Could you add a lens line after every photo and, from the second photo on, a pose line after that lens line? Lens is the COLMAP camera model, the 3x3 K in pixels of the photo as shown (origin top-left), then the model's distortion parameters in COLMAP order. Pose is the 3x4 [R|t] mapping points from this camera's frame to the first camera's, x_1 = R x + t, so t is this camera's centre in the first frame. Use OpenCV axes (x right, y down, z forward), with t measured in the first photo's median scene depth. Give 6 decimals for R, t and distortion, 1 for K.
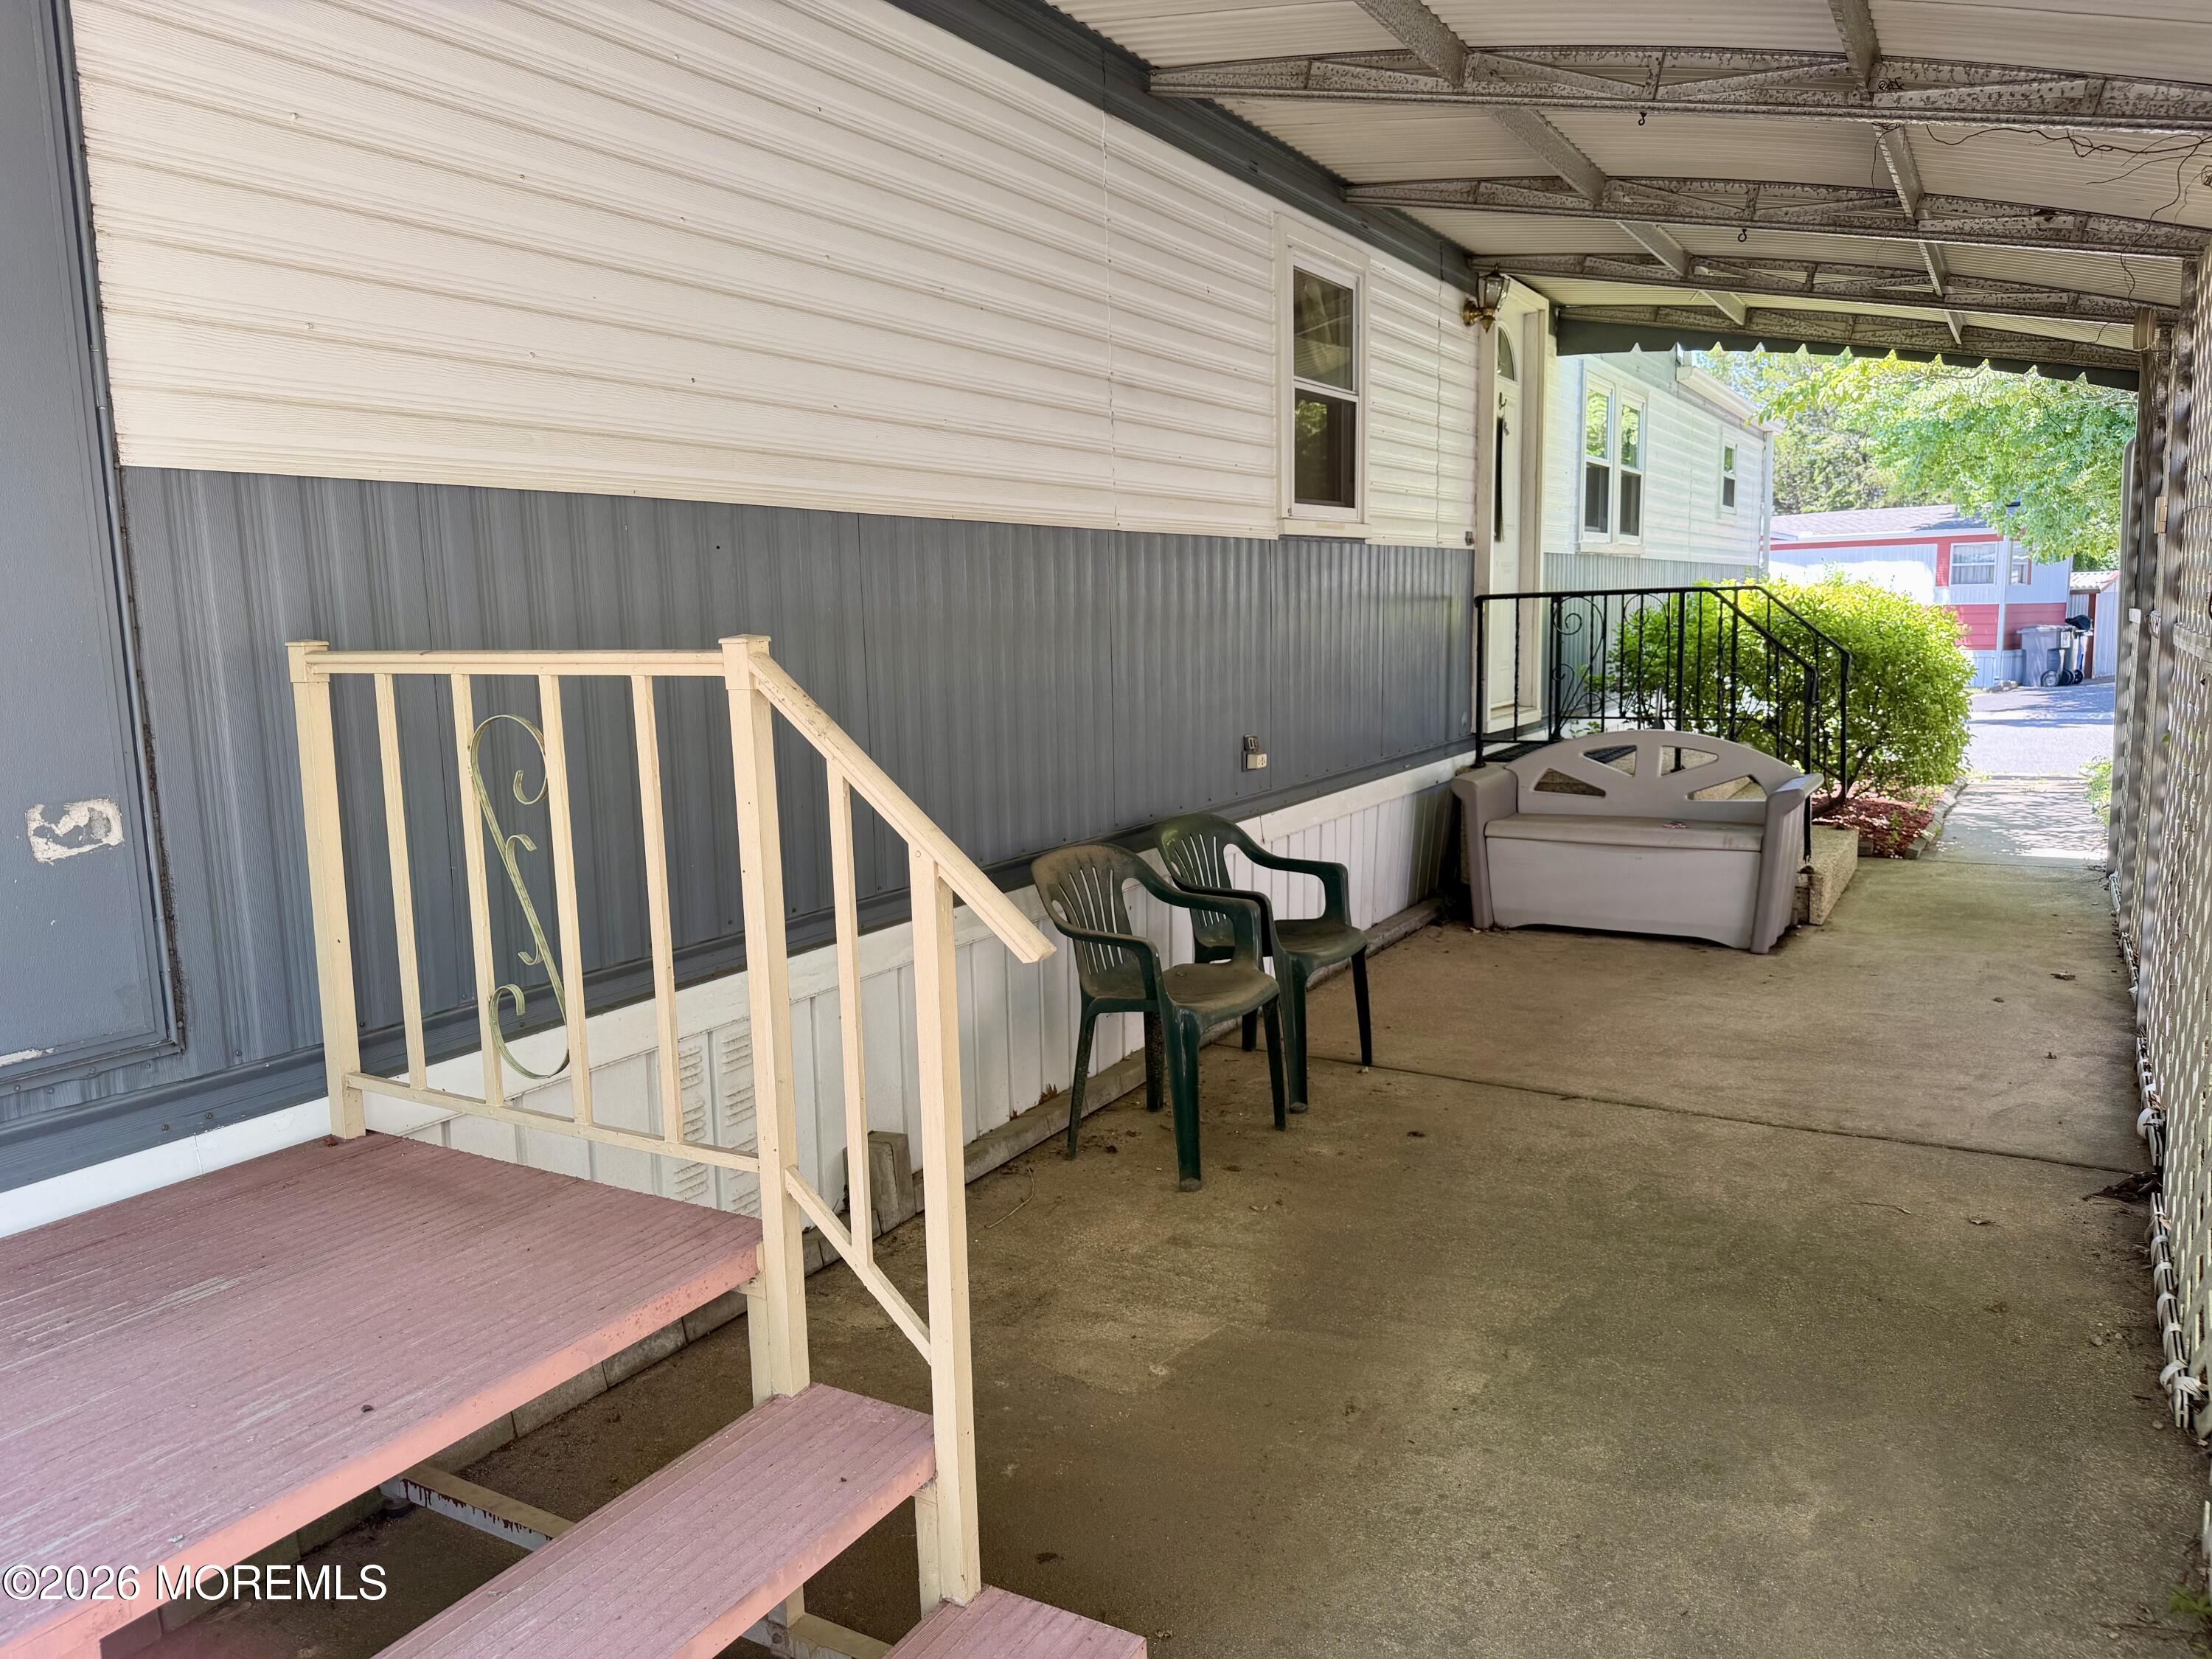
lens RADIAL K [[1575.8, 0, 1092.5], [0, 1575.8, 823.5], [0, 0, 1]] dist [0.034542, -0.034108]
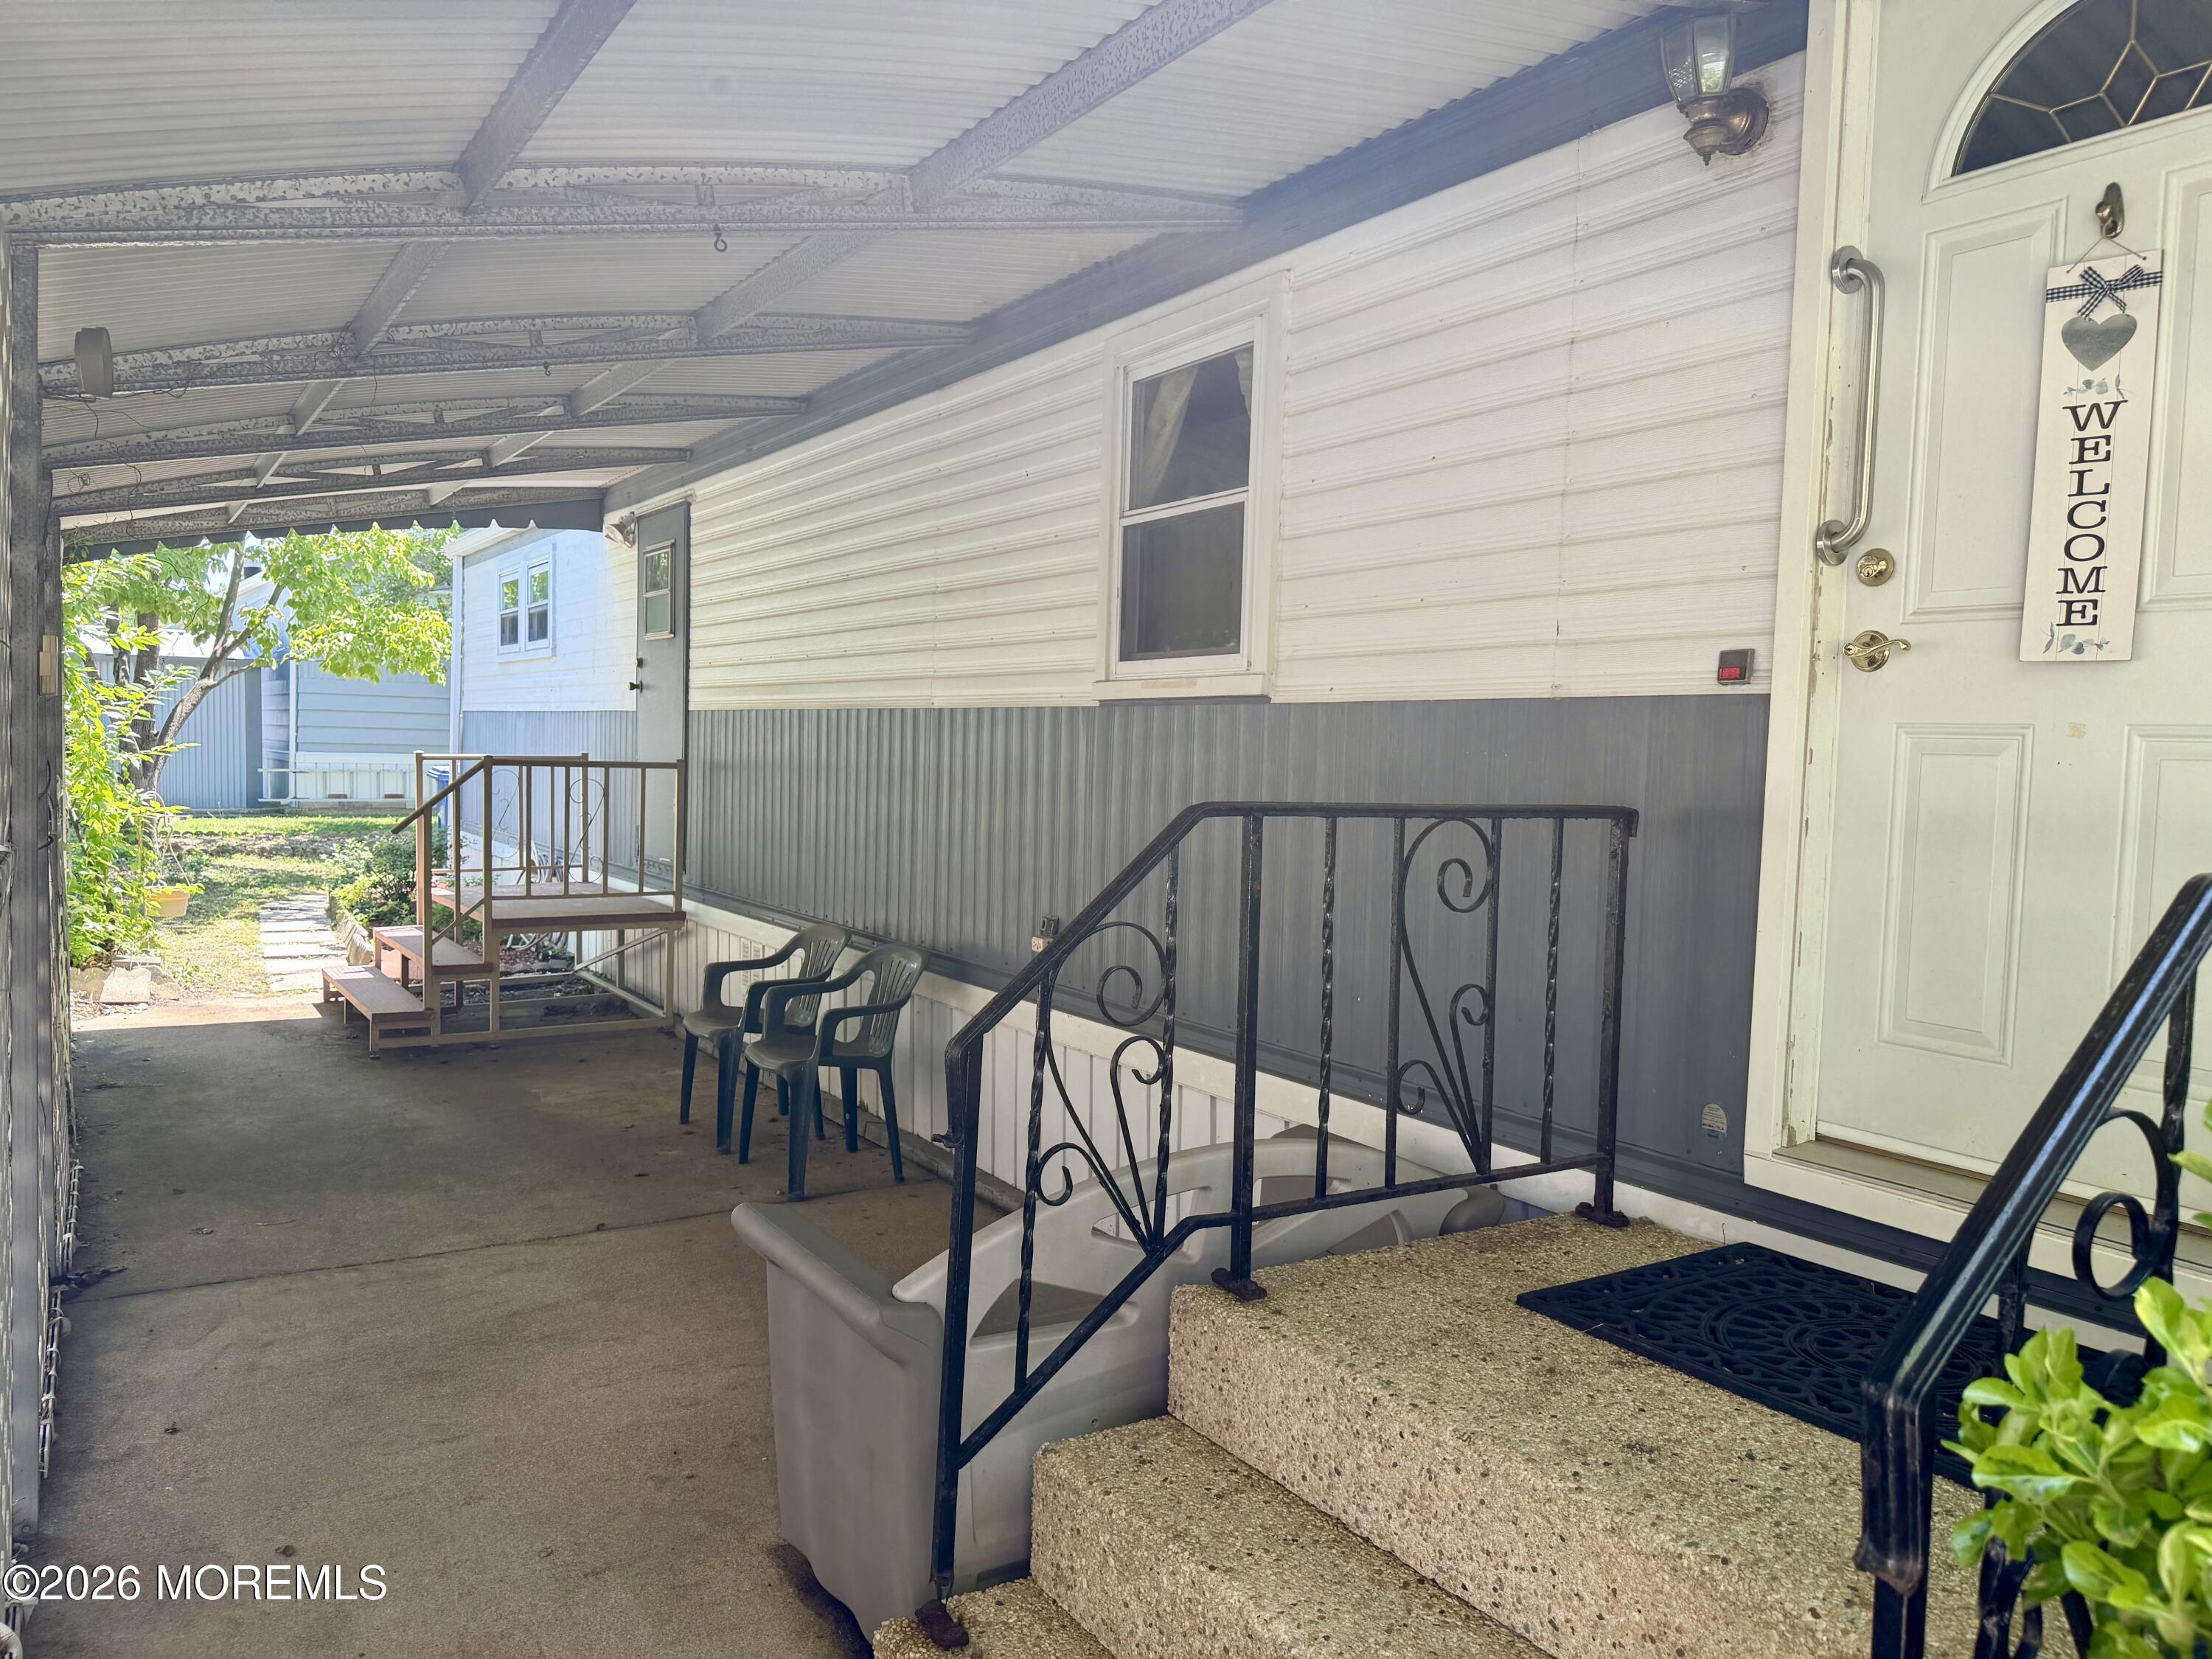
lens RADIAL K [[1575.8, 0, 1088.4], [0, 1575.8, 827.3], [0, 0, 1]] dist [0.034542, -0.034108]
pose [[-0.455758, 0.051233, -0.888628, 1.085454], [-0.144538, 0.980832, 0.130679, -0.278957], [0.878290, 0.187999, -0.439617, 1.701958]]
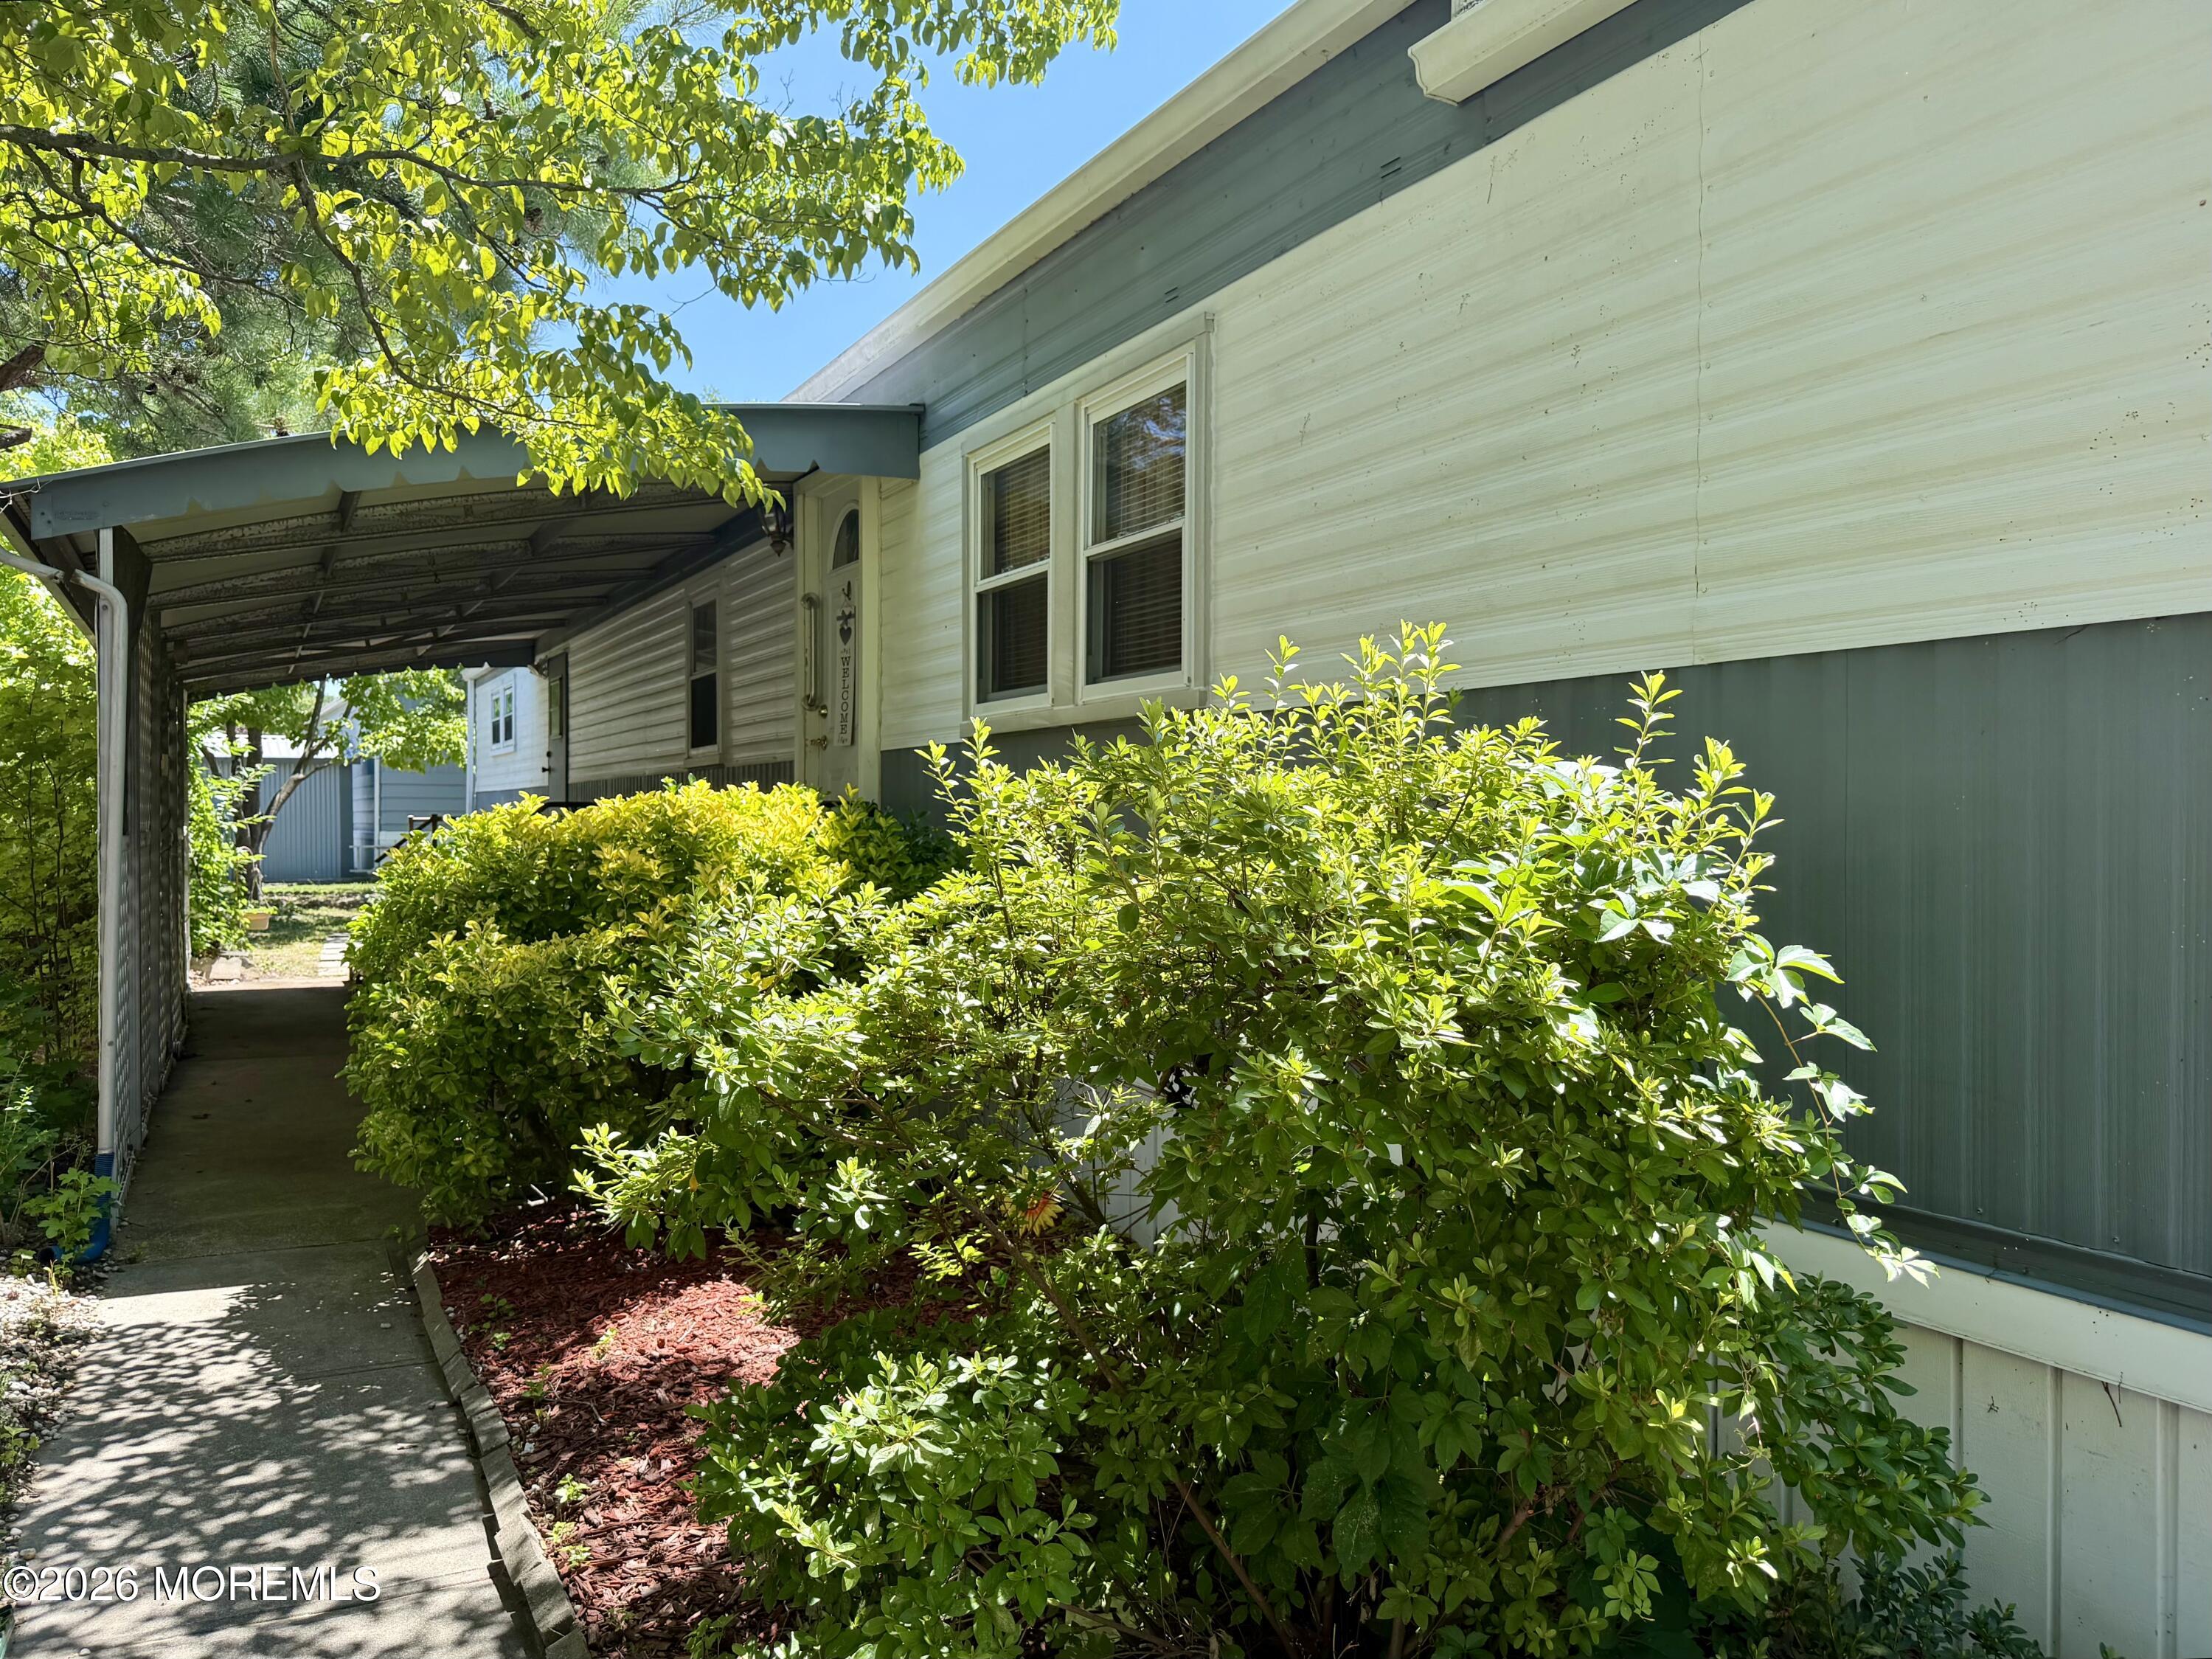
lens RADIAL K [[1575.9, 0, 1082.7], [0, 1575.9, 833.0], [0, 0, 1]] dist [0.034542, -0.034108]
pose [[-0.516026, 0.023407, -0.856253, 1.638838], [-0.114597, 0.988754, 0.096092, -0.399391], [0.848872, 0.147710, -0.507541, 2.718367]]
